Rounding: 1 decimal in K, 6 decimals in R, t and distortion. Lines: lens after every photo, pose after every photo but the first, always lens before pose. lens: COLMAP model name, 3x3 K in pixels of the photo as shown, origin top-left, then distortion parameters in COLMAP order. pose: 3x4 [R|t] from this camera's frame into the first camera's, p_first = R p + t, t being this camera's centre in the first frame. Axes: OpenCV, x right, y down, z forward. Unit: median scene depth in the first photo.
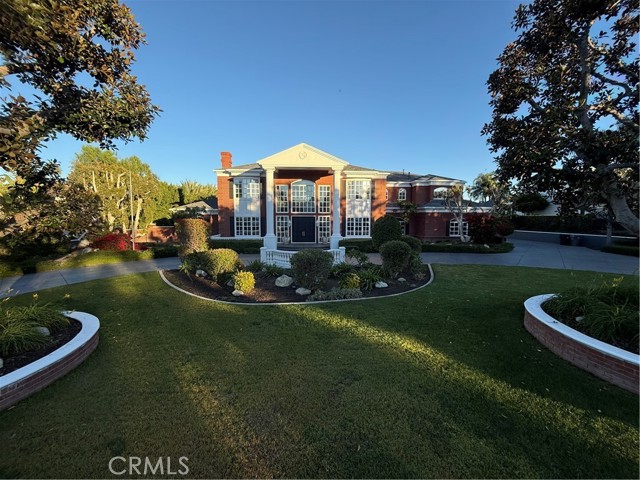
lens RADIAL K [[256.0, 0, 320.0], [0, 256.0, 240.0], [0, 0, 1]] dist [0.000552, 0.000115]
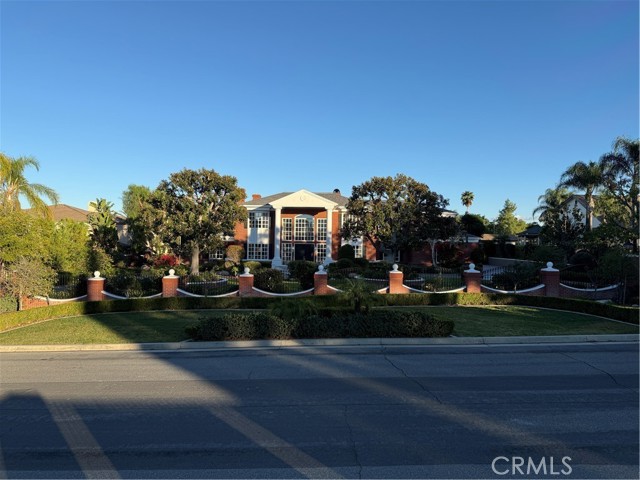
lens RADIAL K [[466.0, 0, 320.0], [0, 466.0, 240.0], [0, 0, 1]] dist [-0.003448, -0.005298]
pose [[0.996249, 0.010142, -0.085931, 0.197212], [-0.018306, 0.995332, -0.094758, 0.095808], [0.084569, 0.095975, 0.991785, -1.170500]]
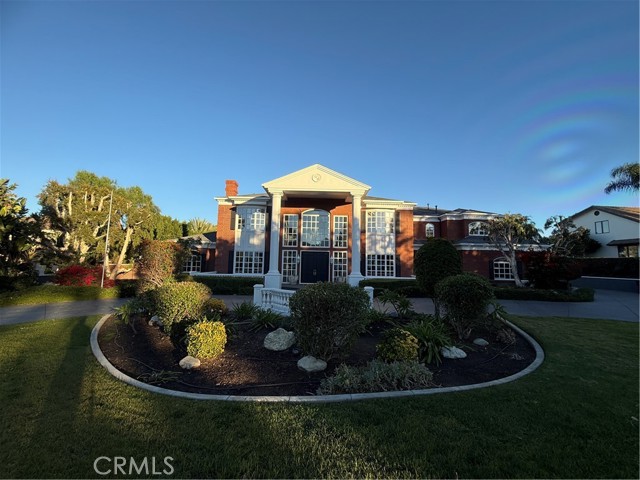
lens RADIAL K [[256.0, 0, 320.0], [0, 256.0, 240.0], [0, 0, 1]] dist [0.000552, 0.000115]
pose [[0.998872, 0.013941, -0.045394, -0.011219], [-0.021686, 0.984347, -0.174902, 0.016588], [0.042246, 0.175690, 0.983539, 0.171662]]
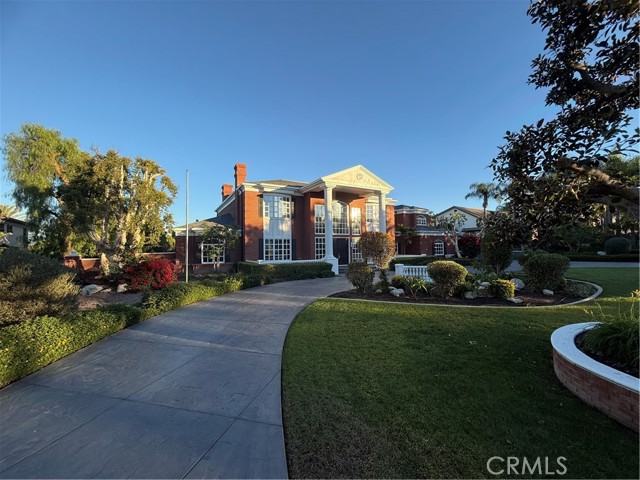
lens RADIAL K [[256.0, 0, 320.0], [0, 256.0, 240.0], [0, 0, 1]] dist [0.000552, 0.000115]
pose [[0.897660, -0.001947, 0.440685, -0.556017], [0.054704, 0.992748, -0.107043, 0.014795], [-0.437281, 0.120196, 0.891257, 0.167447]]
